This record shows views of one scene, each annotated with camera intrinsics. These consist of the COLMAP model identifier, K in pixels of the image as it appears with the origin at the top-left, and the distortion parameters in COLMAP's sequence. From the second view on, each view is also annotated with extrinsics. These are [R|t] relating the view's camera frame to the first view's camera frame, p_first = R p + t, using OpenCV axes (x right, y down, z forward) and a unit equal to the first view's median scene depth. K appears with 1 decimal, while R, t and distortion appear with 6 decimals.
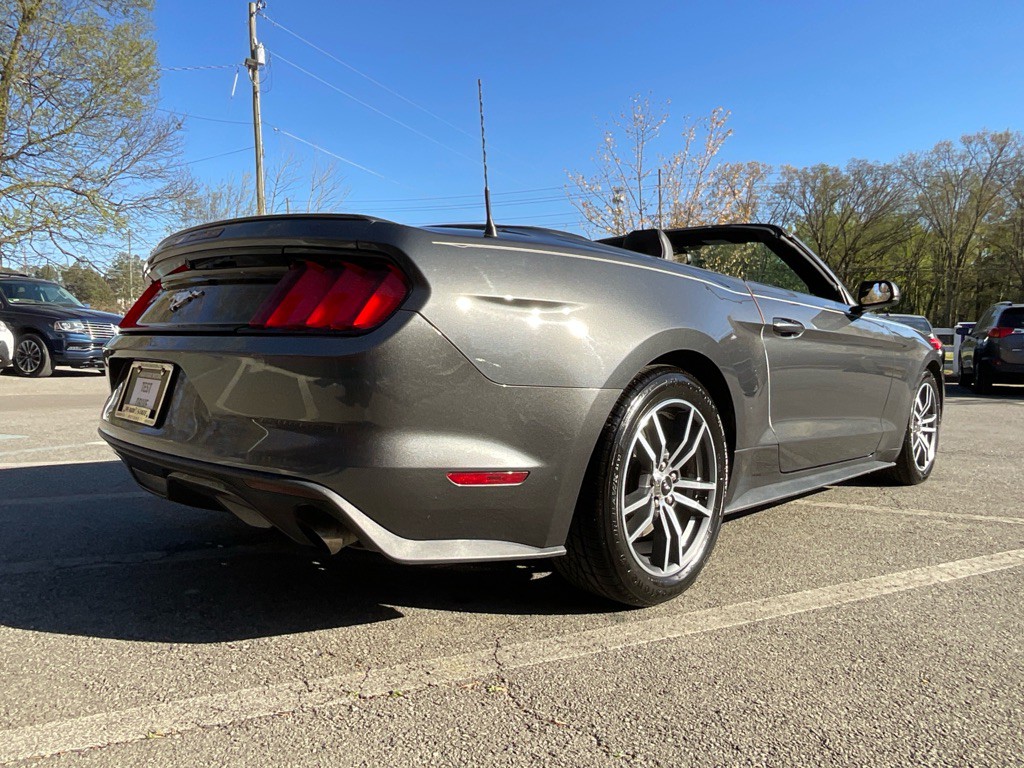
lens RADIAL K [[718.6, 0, 503.8], [0, 718.6, 392.7], [0, 0, 1]] dist [-0.002319, 0.003541]
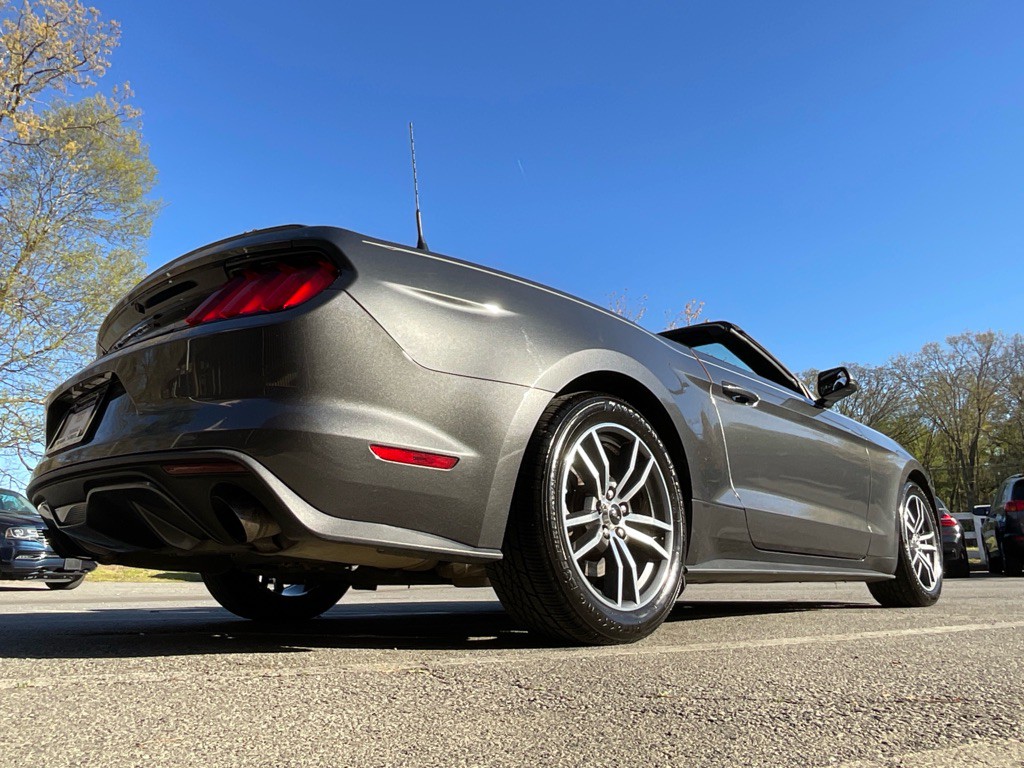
lens RADIAL K [[771.1, 0, 506.6], [0, 771.1, 393.8], [0, 0, 1]] dist [-0.001848, 0.000948]
pose [[0.999460, -0.030972, 0.011017, 0.073437], [0.032858, 0.951407, -0.306178, 0.275178], [-0.000999, 0.306375, 0.951910, -0.022382]]
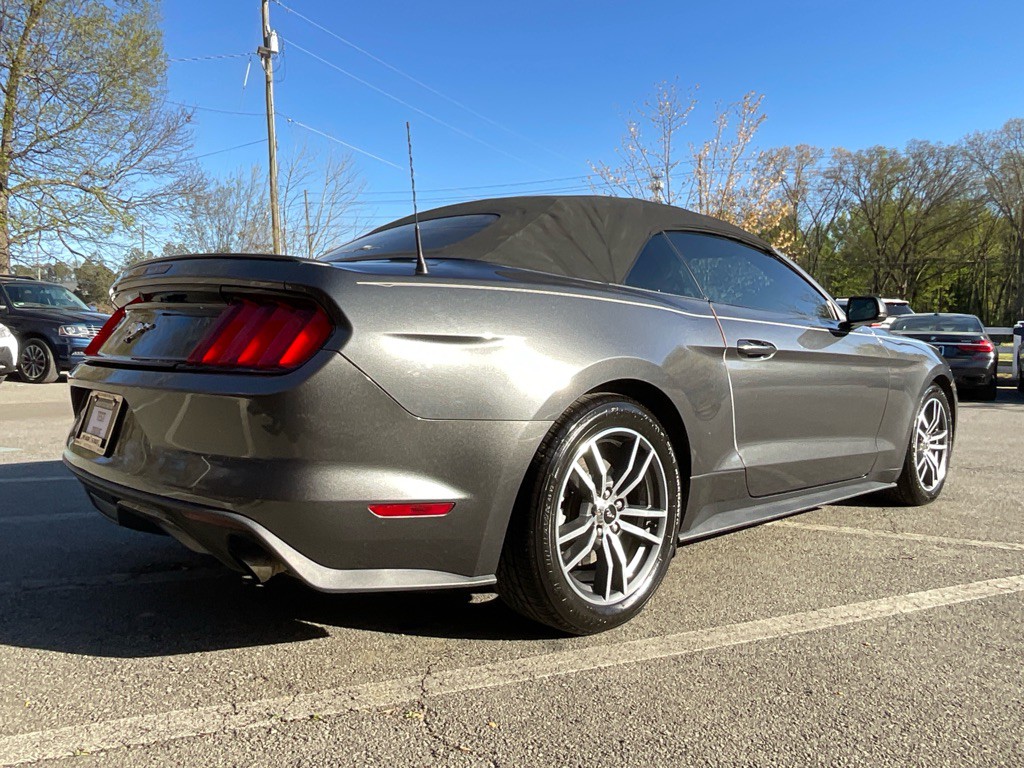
lens RADIAL K [[771.1, 0, 506.6], [0, 771.1, 393.8], [0, 0, 1]] dist [-0.001848, 0.000948]
pose [[0.998973, -0.000163, -0.045313, 0.126462], [0.000264, 0.999997, 0.002226, -0.039265], [0.045313, -0.002236, 0.998970, -0.076467]]
